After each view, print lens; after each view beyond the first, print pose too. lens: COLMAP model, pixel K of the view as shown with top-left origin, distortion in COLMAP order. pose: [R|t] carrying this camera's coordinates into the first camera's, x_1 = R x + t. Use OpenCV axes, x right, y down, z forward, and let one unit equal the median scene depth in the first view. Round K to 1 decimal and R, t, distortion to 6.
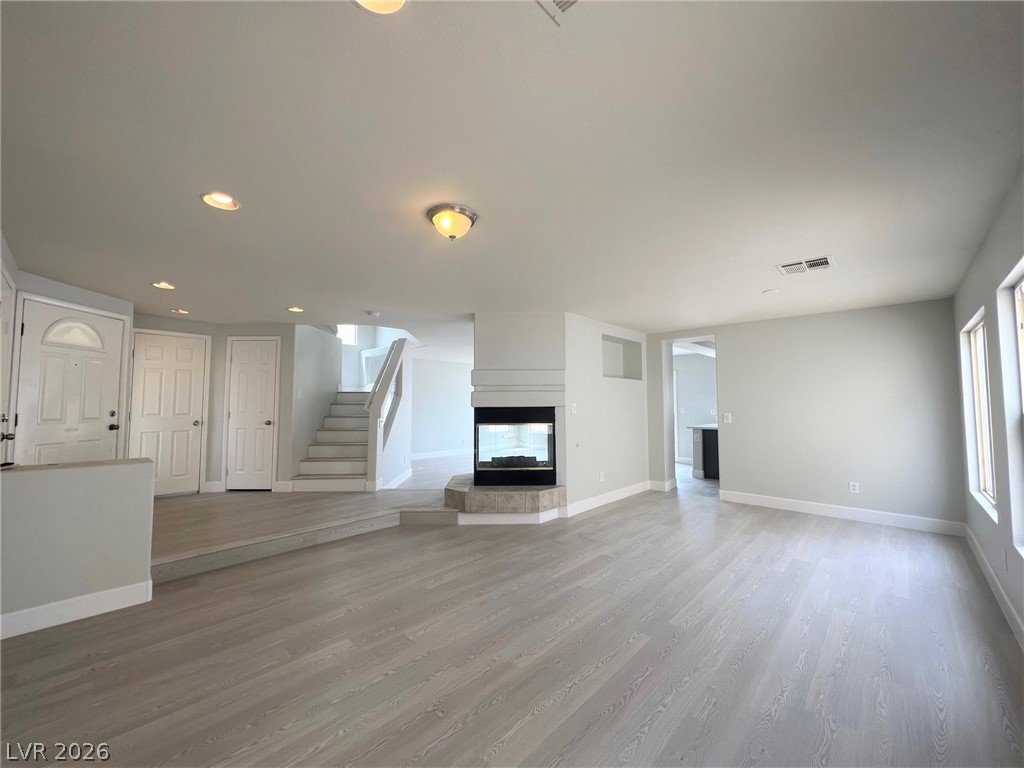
lens RADIAL K [[413.1, 0, 508.0], [0, 413.1, 379.4], [0, 0, 1]] dist [-0.005877, 0.000777]
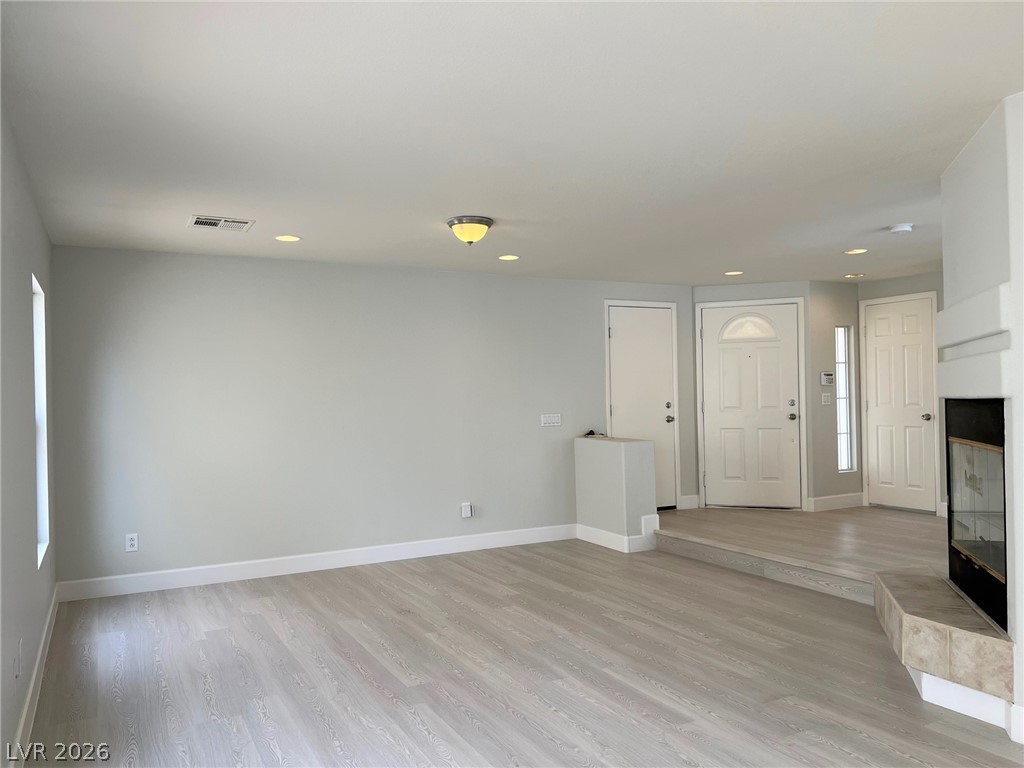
lens RADIAL K [[767.5, 0, 510.3], [0, 767.5, 386.6], [0, 0, 1]] dist [0.058133, -0.074714]
pose [[-0.319977, -0.006158, -0.947405, 0.750408], [0.073741, 0.996783, -0.031384, 0.042133], [0.944551, -0.079905, -0.318493, 0.745877]]
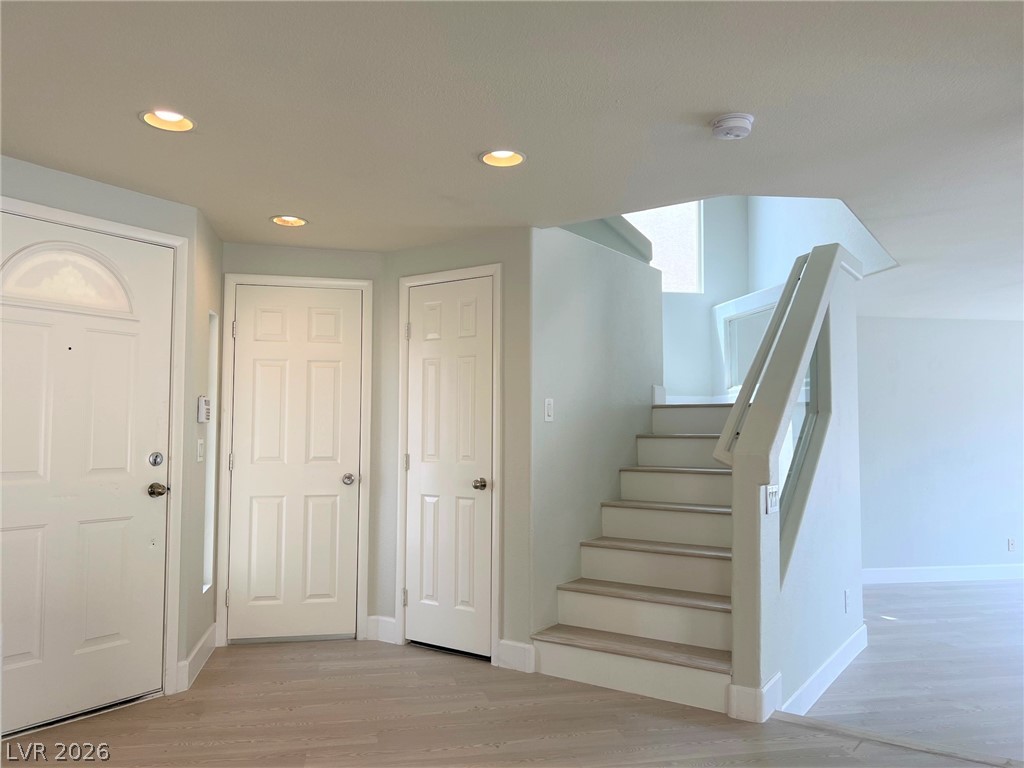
lens RADIAL K [[767.5, 0, 510.5], [0, 767.5, 386.3], [0, 0, 1]] dist [0.058133, -0.074714]
pose [[0.812986, -0.032168, -0.581394, -0.129324], [0.031162, 0.999446, -0.011724, 0.021144], [0.581449, -0.008586, 0.813538, 0.426043]]
